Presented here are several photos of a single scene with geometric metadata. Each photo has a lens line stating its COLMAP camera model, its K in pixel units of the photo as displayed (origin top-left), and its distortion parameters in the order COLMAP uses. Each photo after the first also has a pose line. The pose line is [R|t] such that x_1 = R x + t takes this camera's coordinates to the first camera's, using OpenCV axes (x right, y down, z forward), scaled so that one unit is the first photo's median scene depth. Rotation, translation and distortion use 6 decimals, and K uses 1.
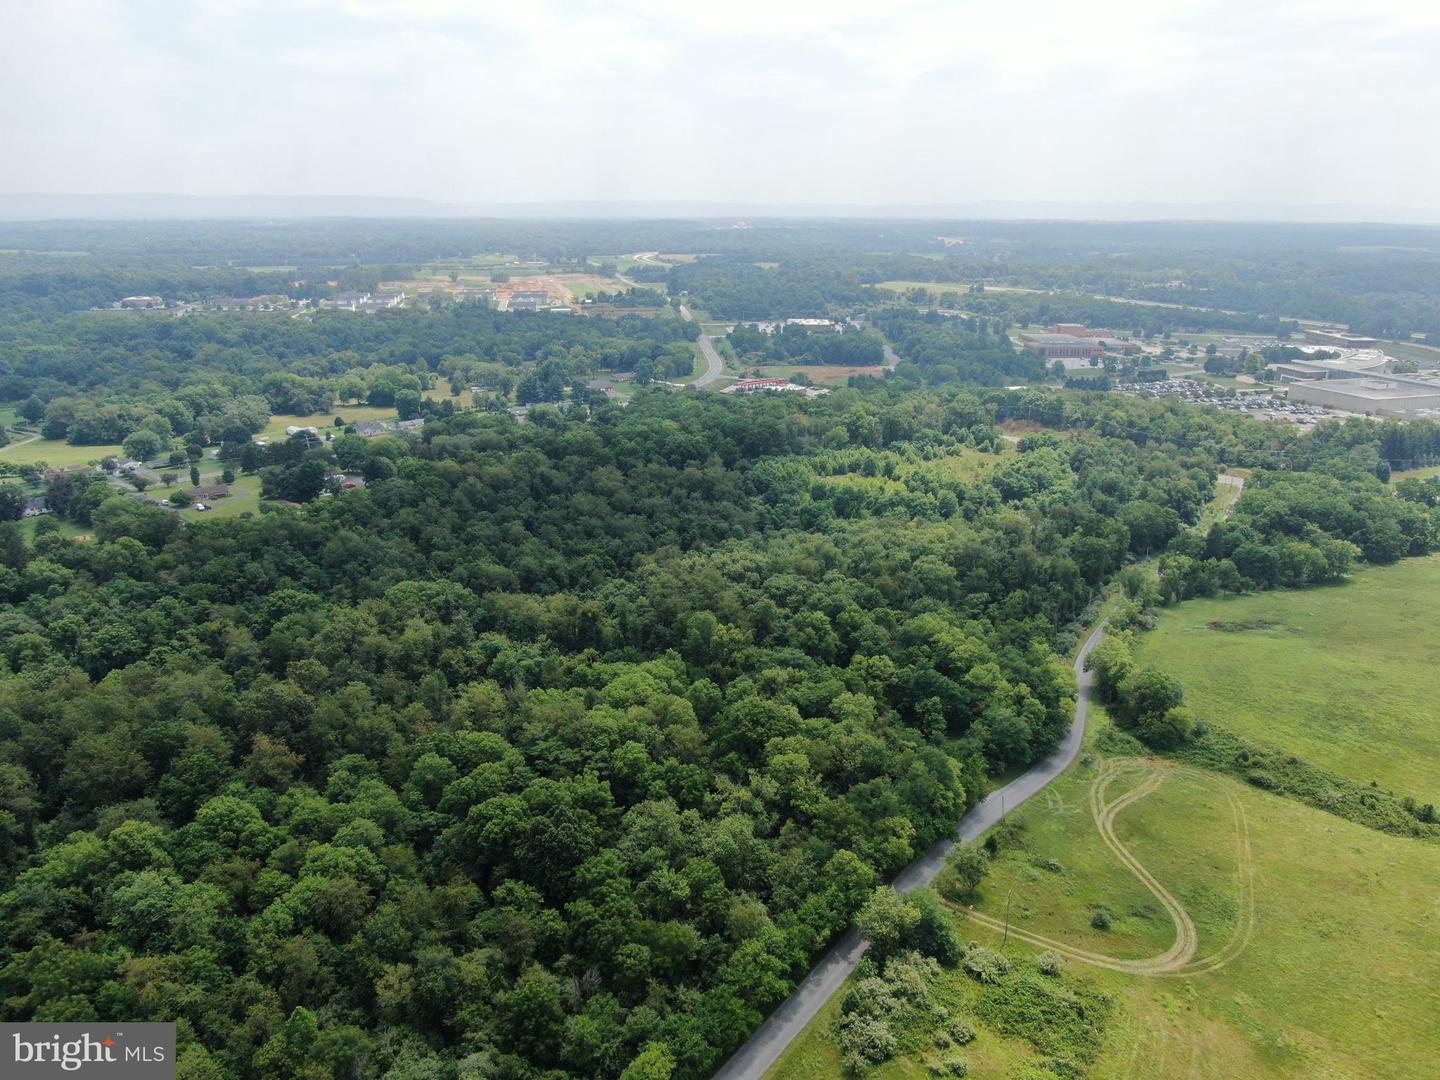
lens RADIAL K [[1033.6, 0, 720.6], [0, 1033.6, 534.0], [0, 0, 1]] dist [-0.023084, 0.012868]
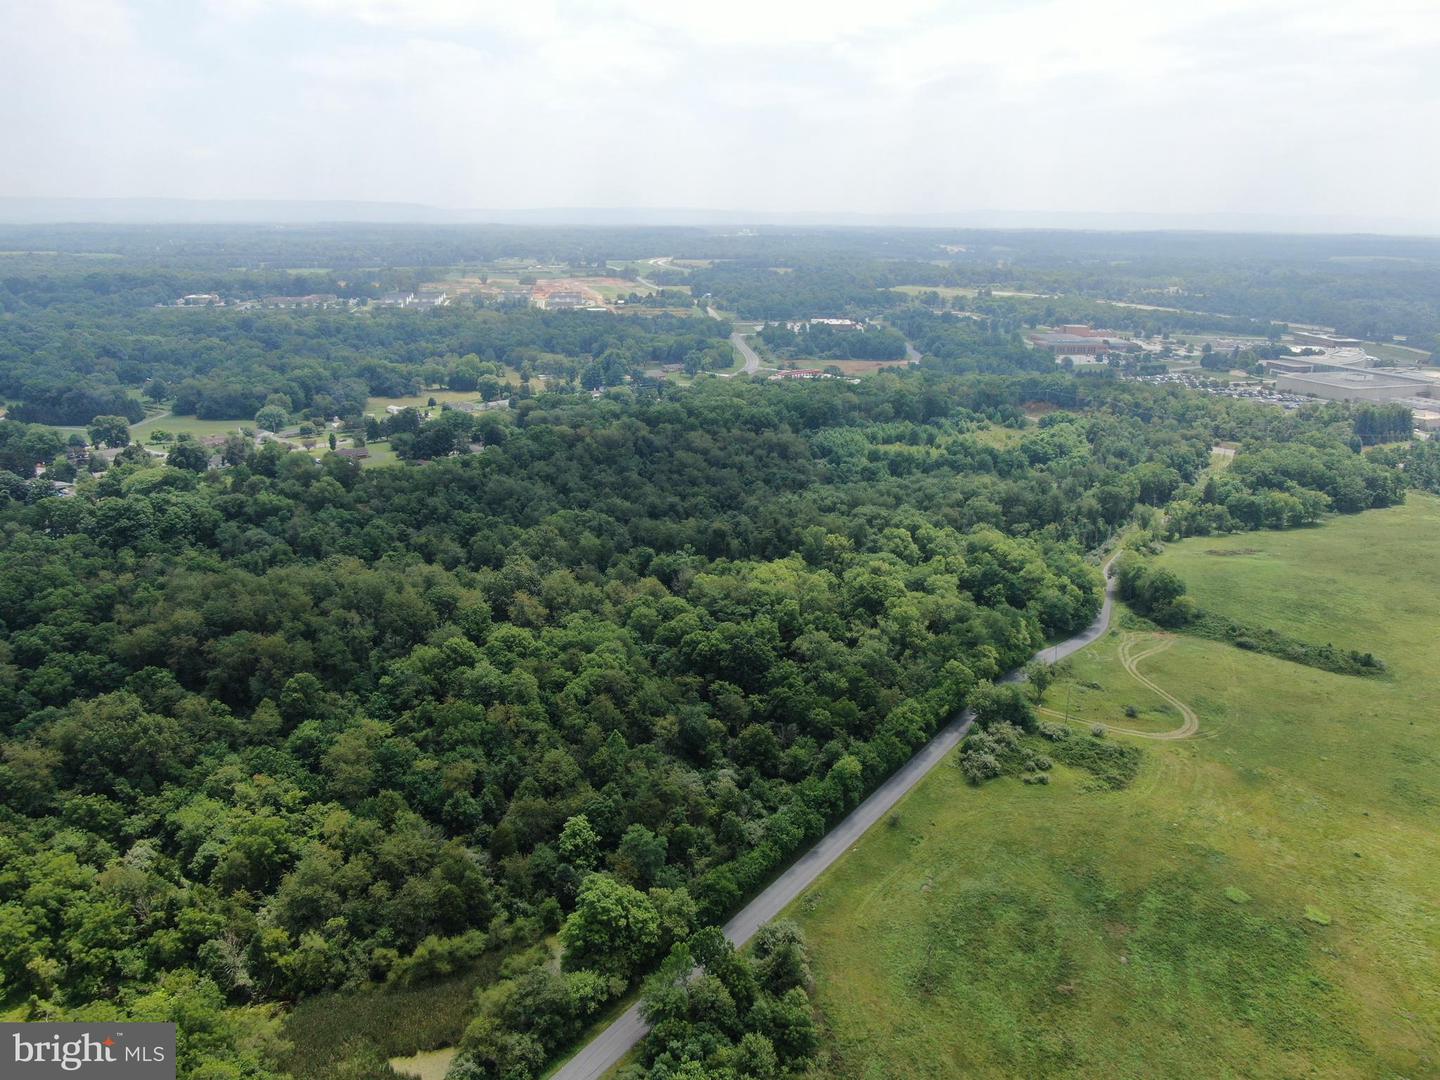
lens RADIAL K [[1033.6, 0, 721.4], [0, 1033.6, 534.3], [0, 0, 1]] dist [-0.023084, 0.012868]
pose [[0.999977, 0.004673, 0.004847, -0.054287], [-0.004641, 0.999968, -0.006547, 0.036958], [-0.004878, 0.006524, 0.999967, -0.111716]]
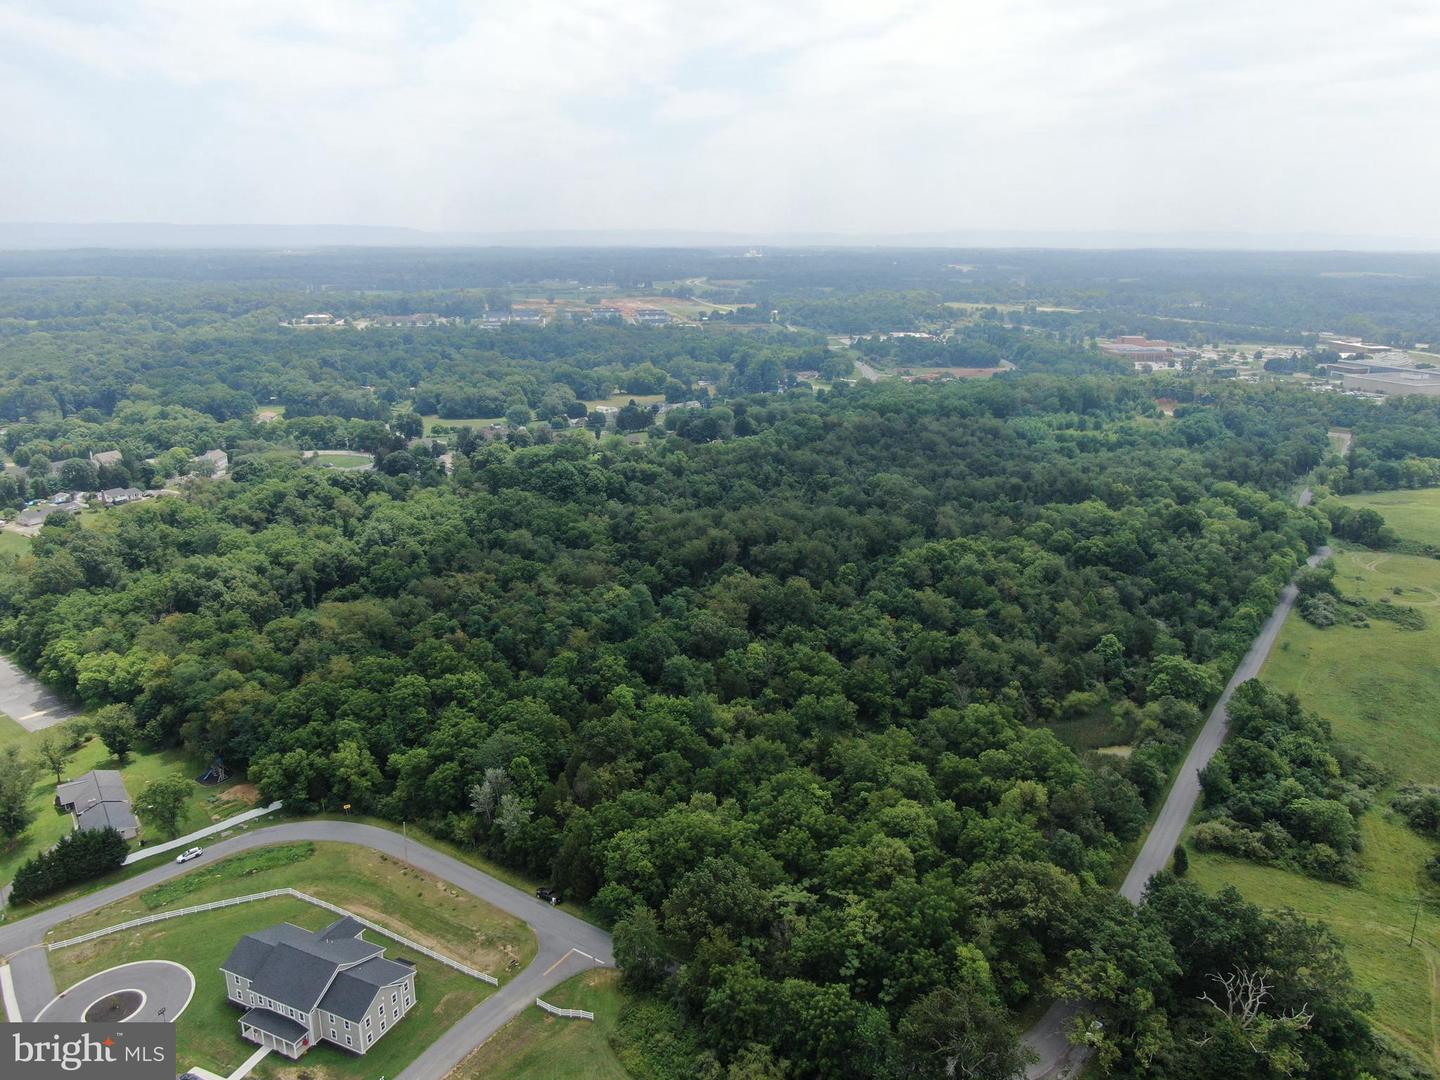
lens RADIAL K [[1033.6, 0, 721.4], [0, 1033.6, 536.4], [0, 0, 1]] dist [-0.023084, 0.012868]
pose [[0.999670, -0.007263, 0.024659, -0.263457], [0.007844, 0.999692, -0.023557, 0.080011], [-0.024481, 0.023743, 0.999418, -0.257921]]
